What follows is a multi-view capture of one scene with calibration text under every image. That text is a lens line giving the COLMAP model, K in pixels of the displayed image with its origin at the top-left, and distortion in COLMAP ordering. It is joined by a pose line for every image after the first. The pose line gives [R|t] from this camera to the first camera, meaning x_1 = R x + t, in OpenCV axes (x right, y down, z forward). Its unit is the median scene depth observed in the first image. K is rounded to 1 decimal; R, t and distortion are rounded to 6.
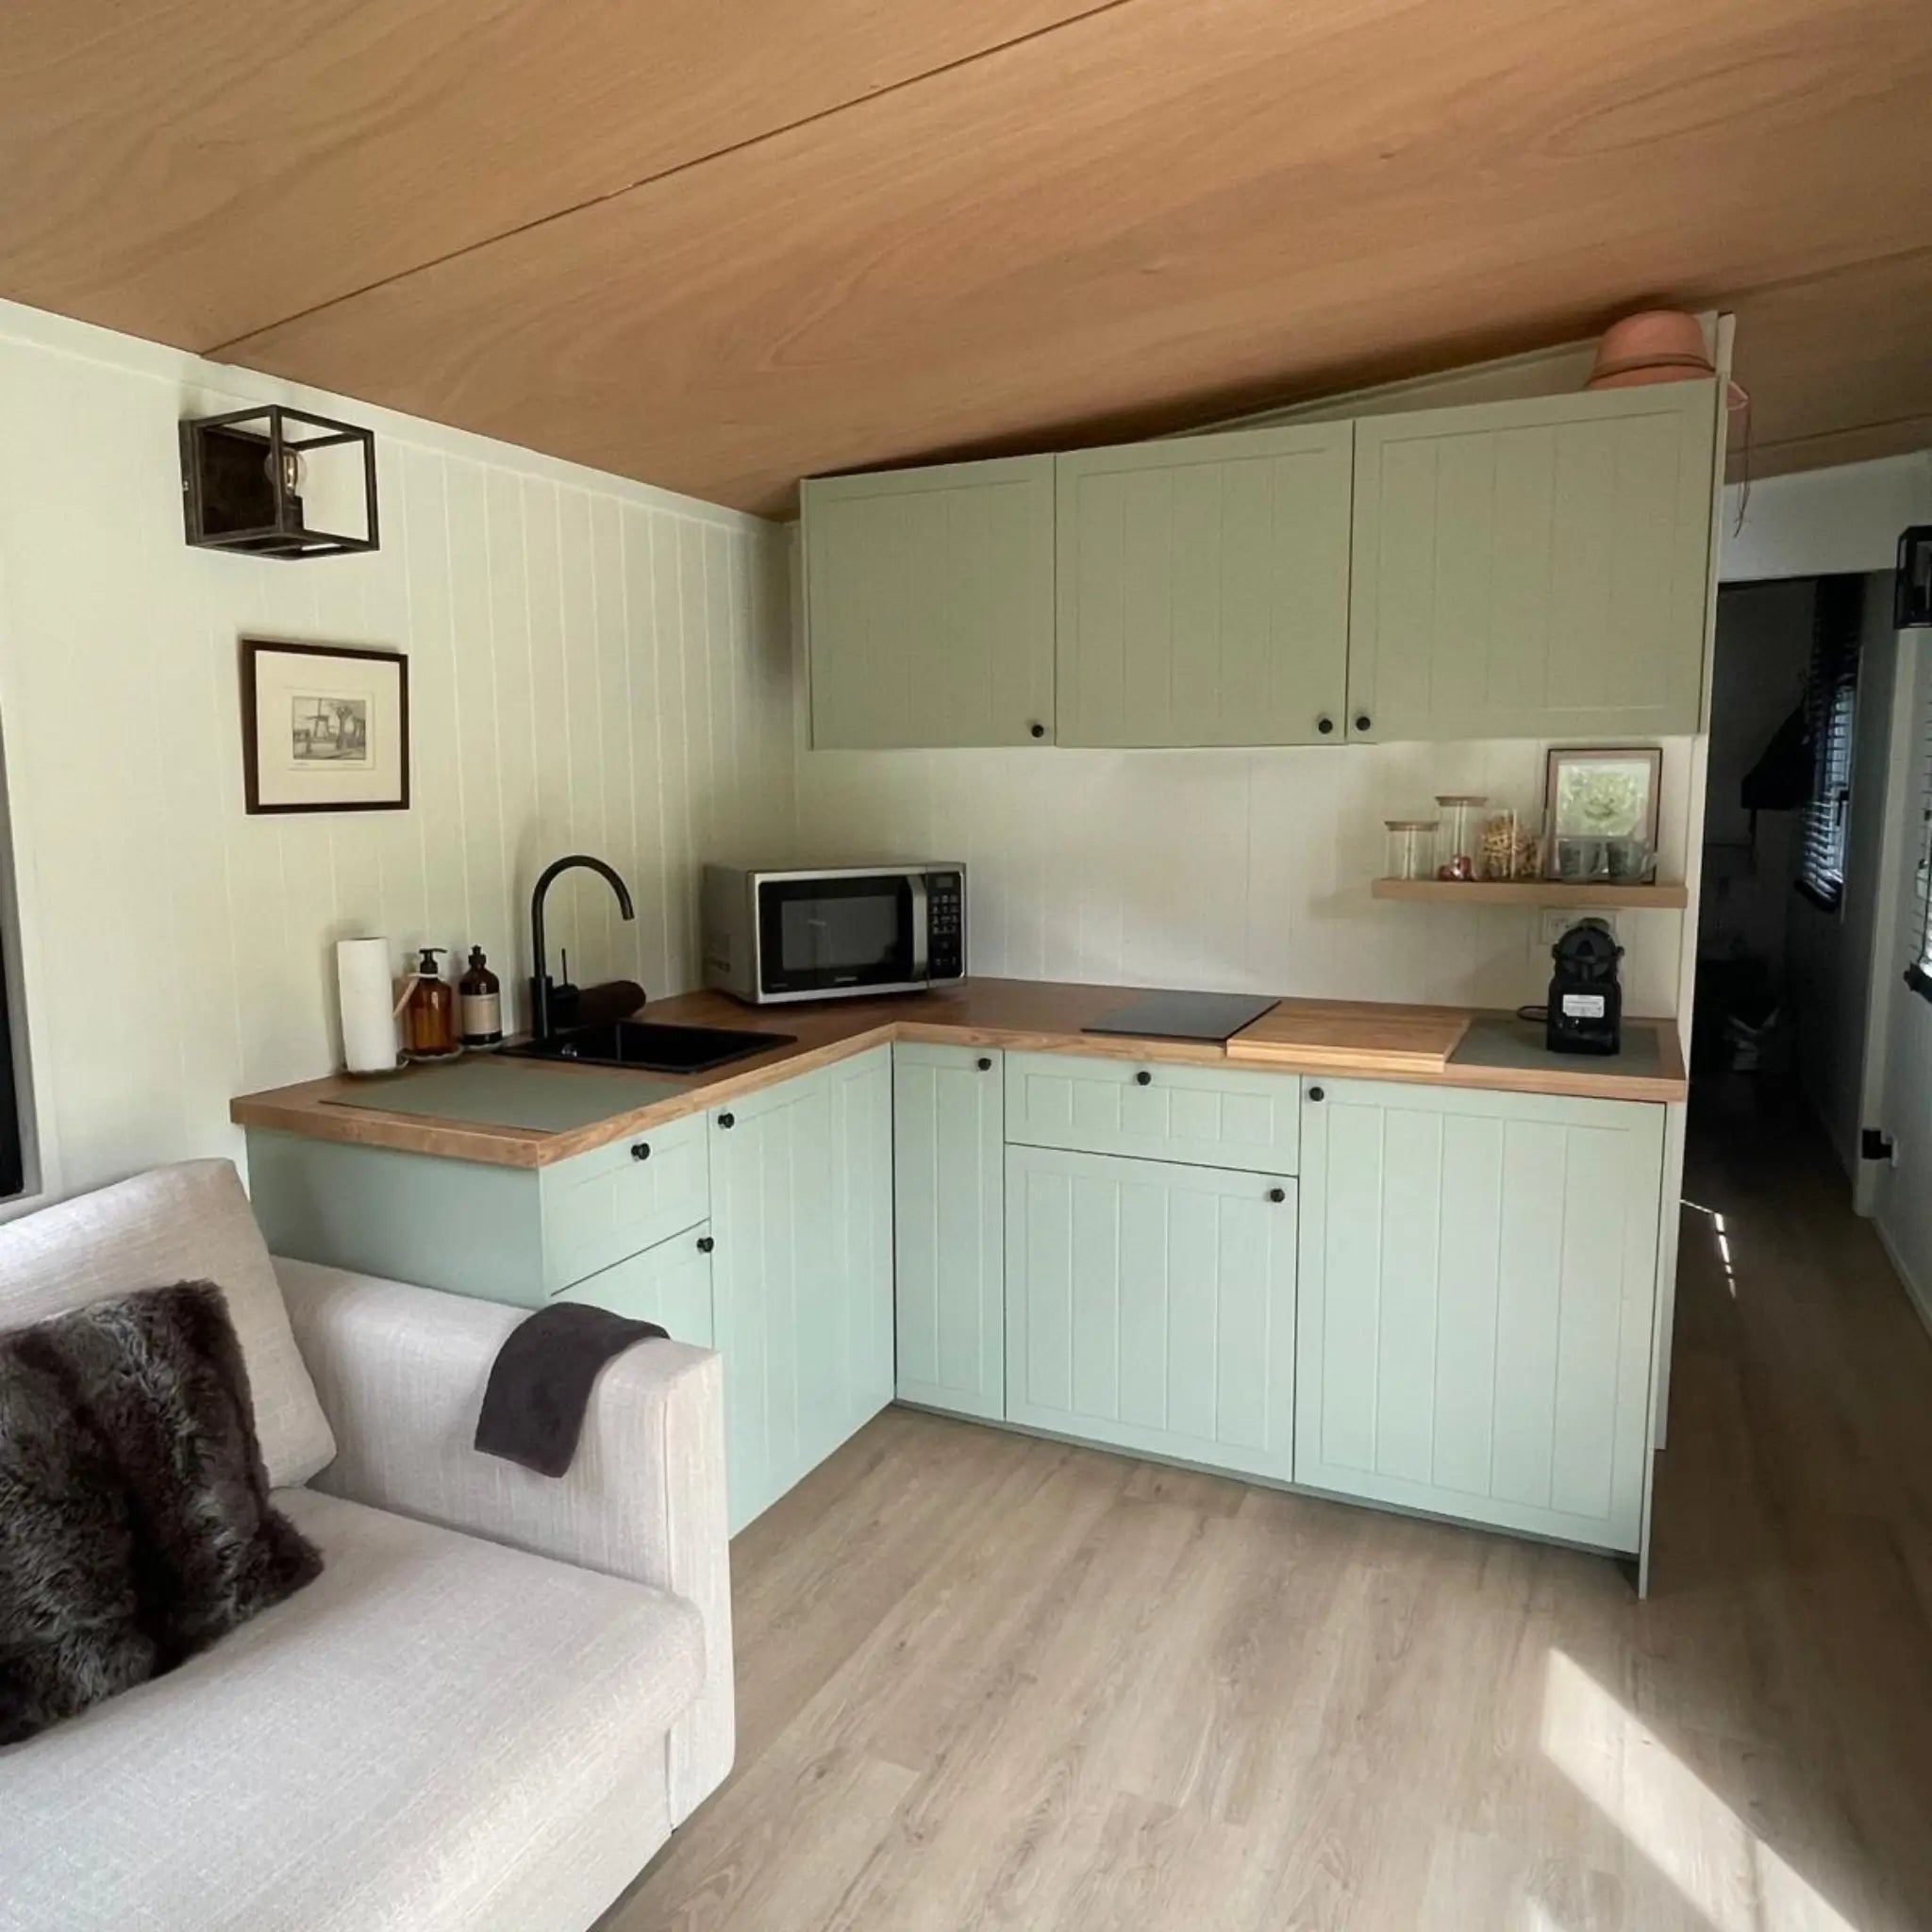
lens RADIAL K [[1411.4, 0, 951.4], [0, 1411.4, 947.7], [0, 0, 1]] dist [0.003660, 0.004668]
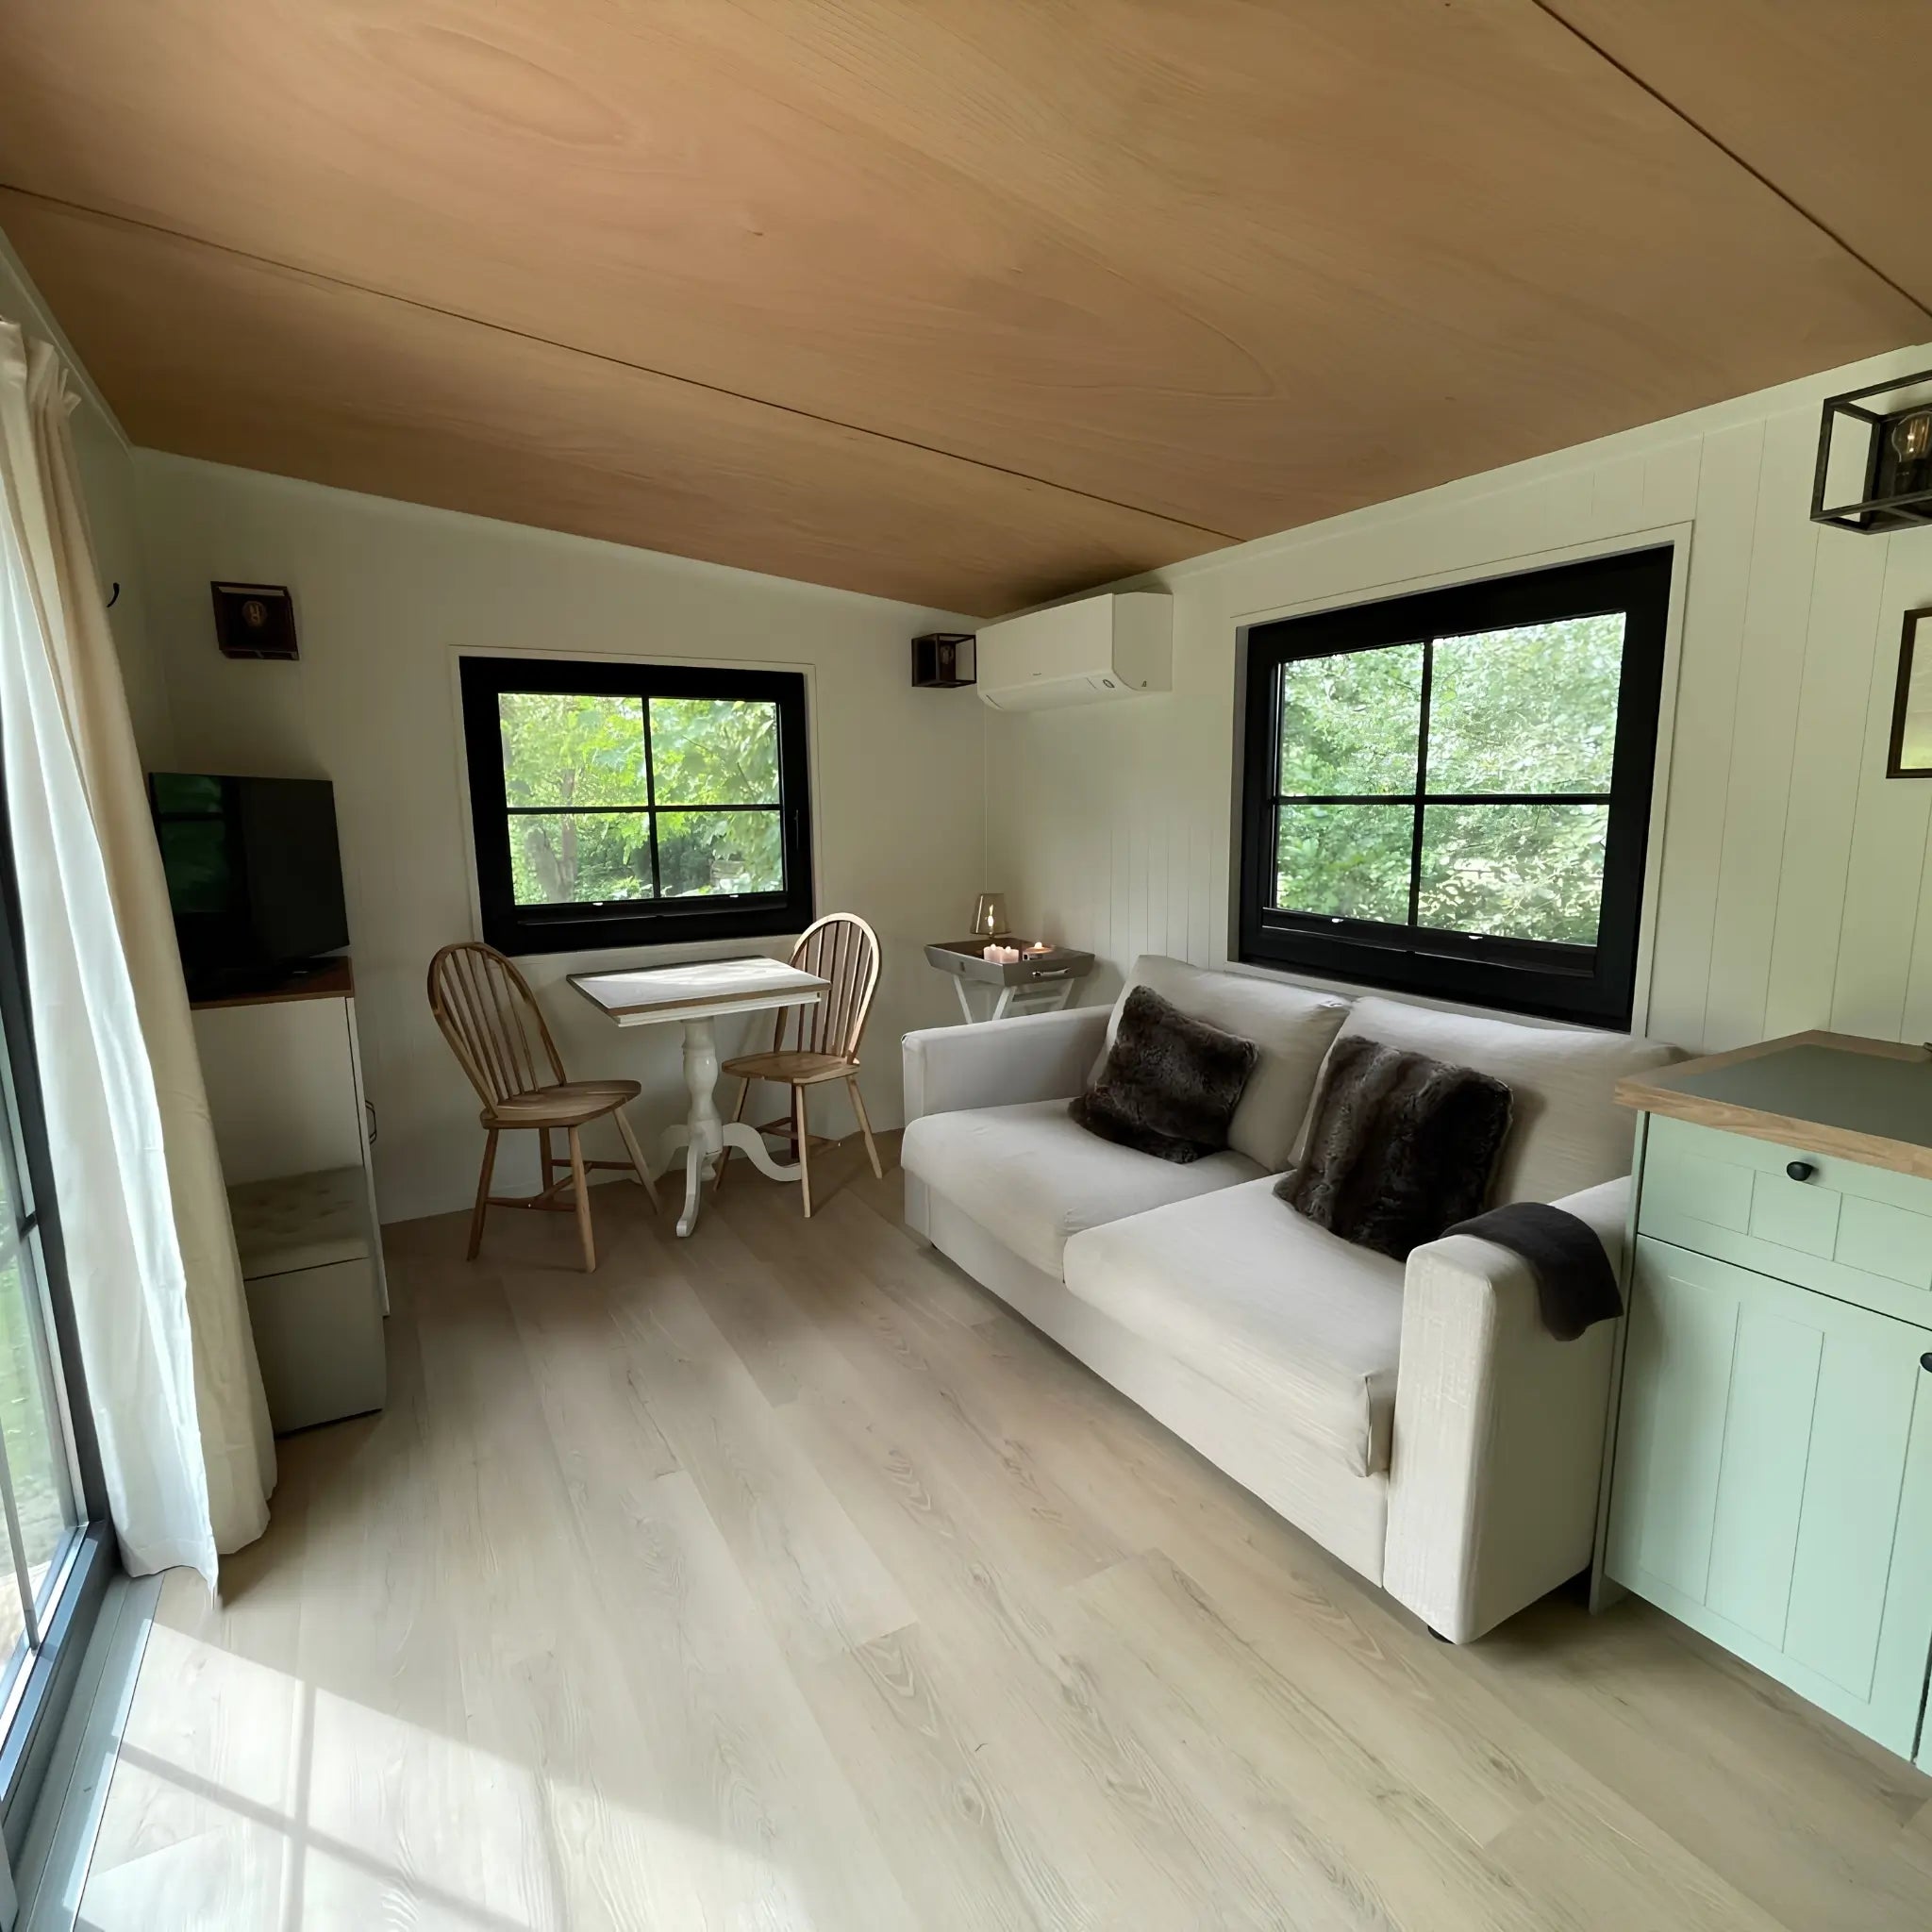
lens RADIAL K [[1048.6, 0, 950.4], [0, 1048.6, 974.9], [0, 0, 1]] dist [-0.001023, 0.000760]
pose [[-0.574160, 0.152017, -0.804506, 0.489456], [-0.079080, 0.967721, 0.239296, -0.072086], [0.814915, 0.201015, -0.543606, 0.759069]]
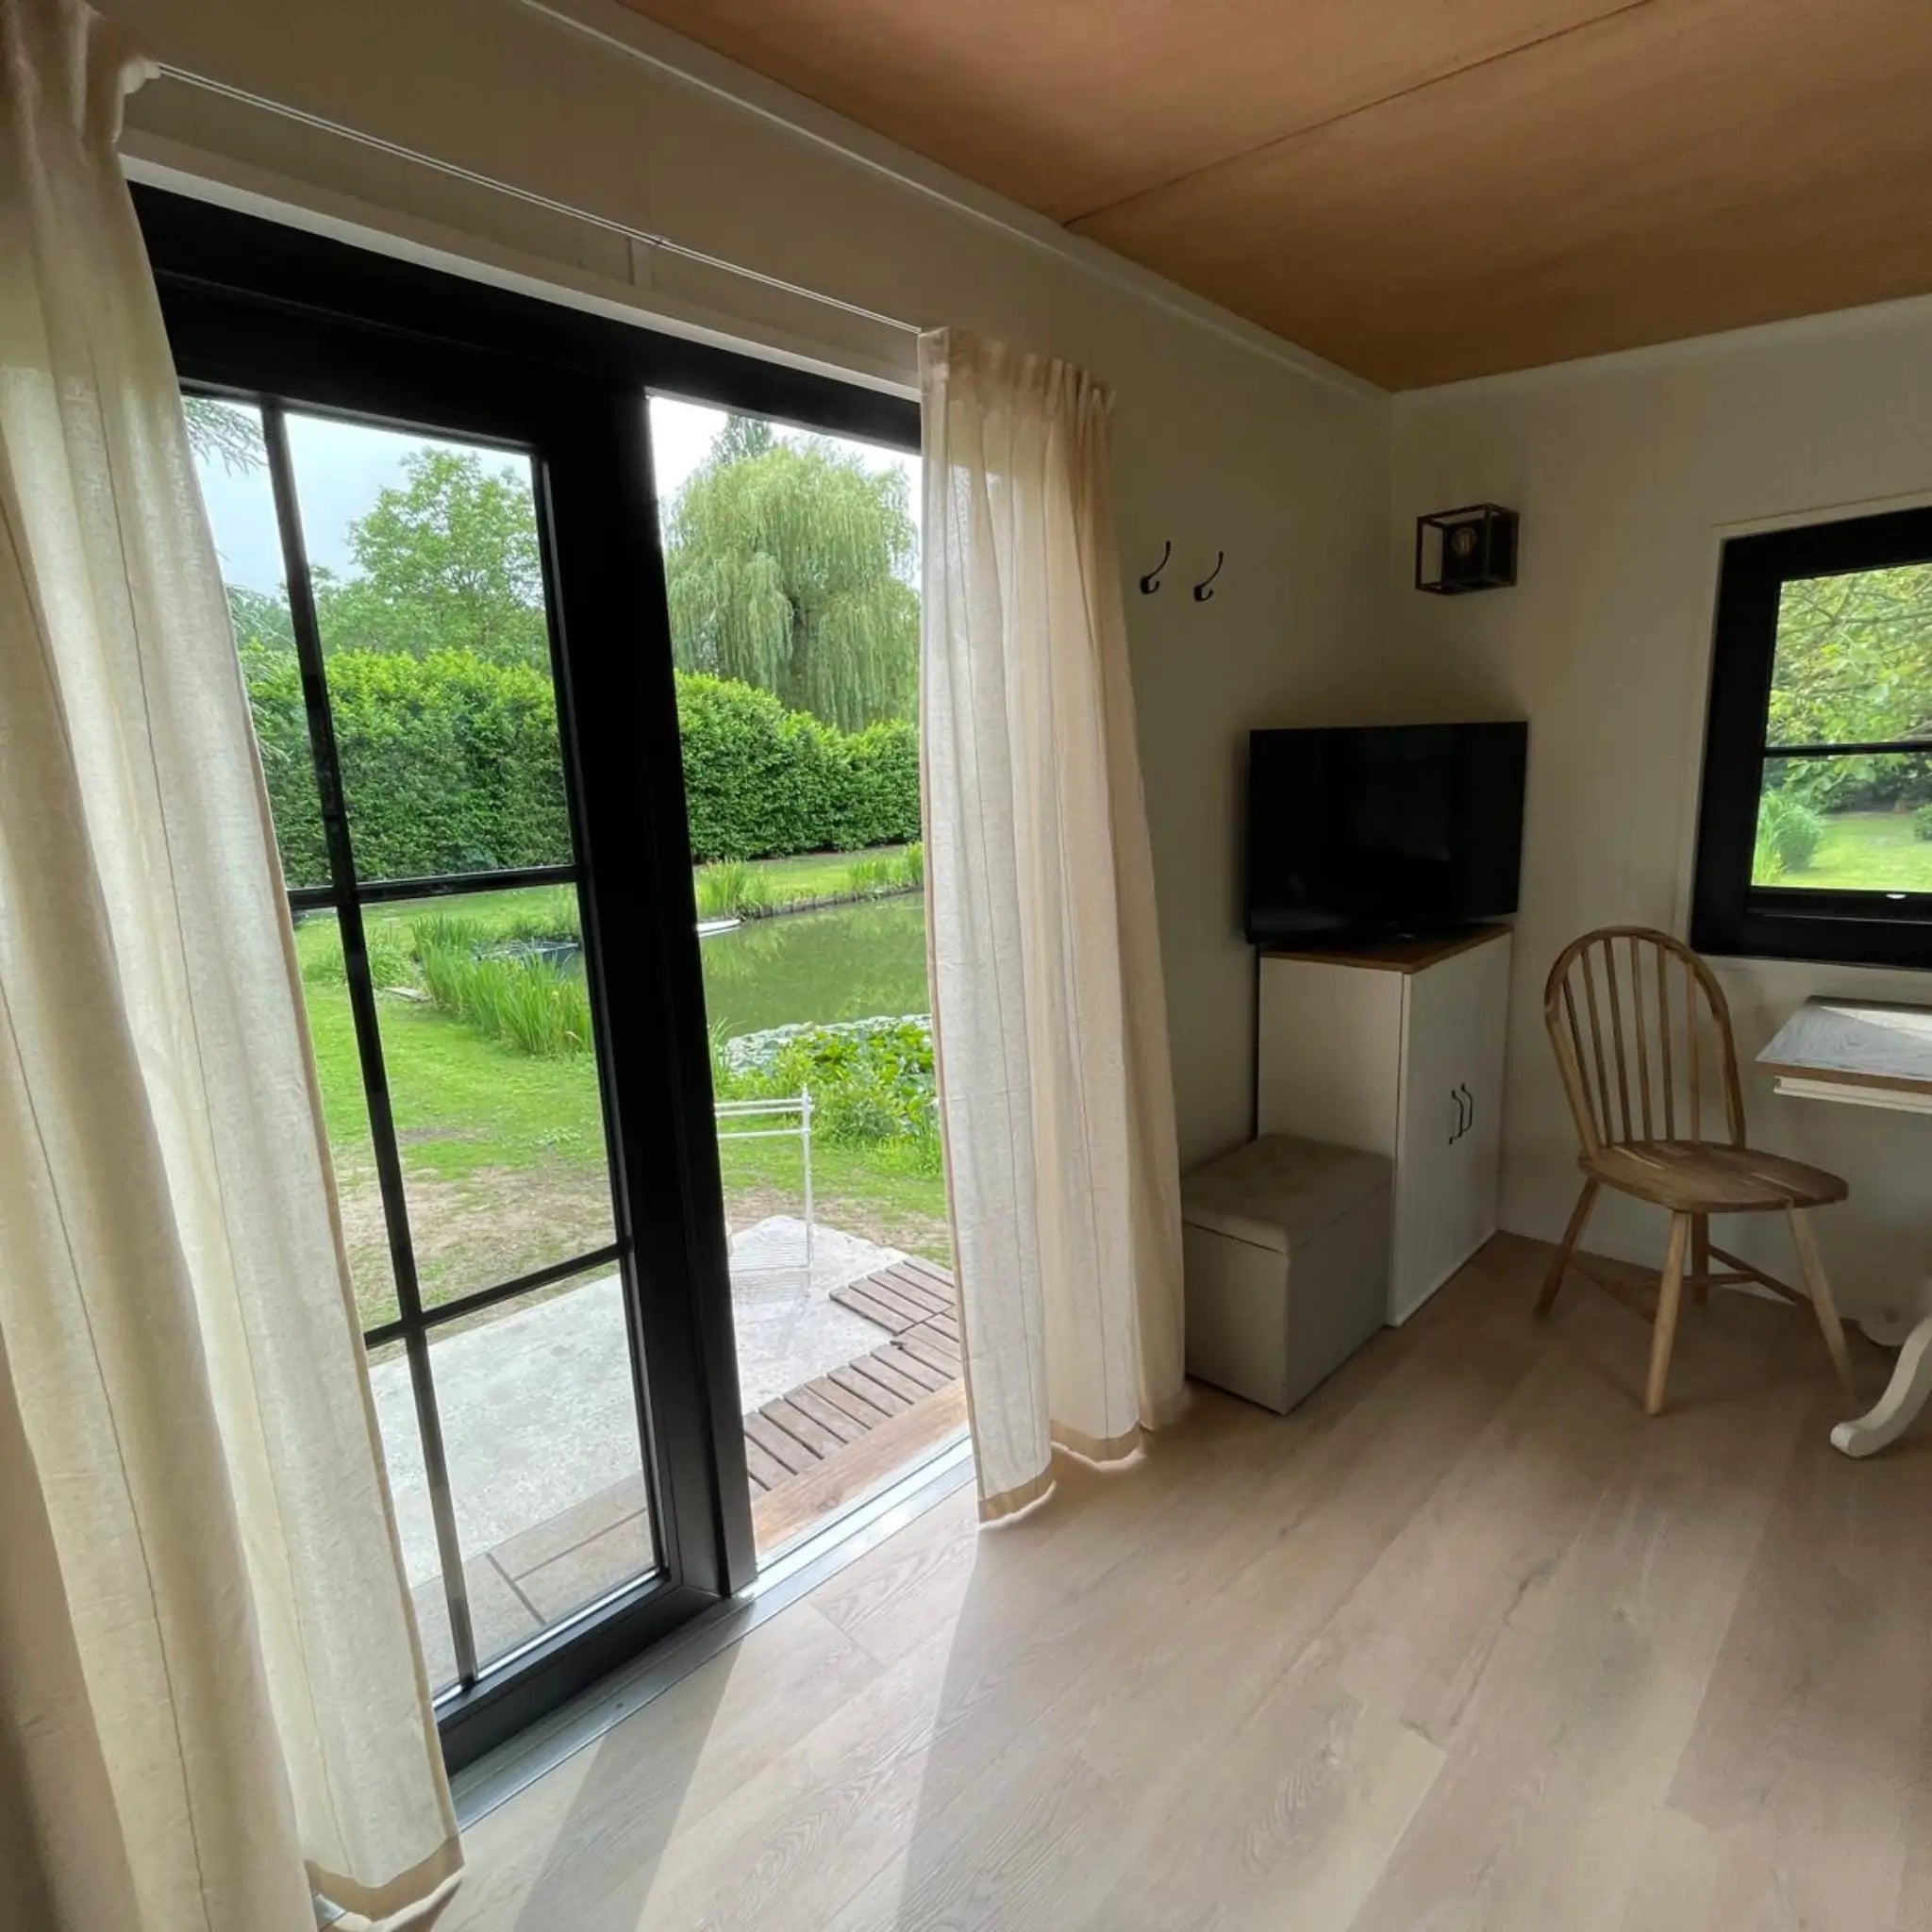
lens RADIAL K [[1048.6, 0, 950.4], [0, 1048.6, 974.9], [0, 0, 1]] dist [-0.001023, 0.000760]
pose [[-0.938217, -0.015067, 0.345720, 0.063994], [0.092893, 0.951417, 0.293558, -0.063174], [-0.333347, 0.307536, -0.891236, 0.675904]]
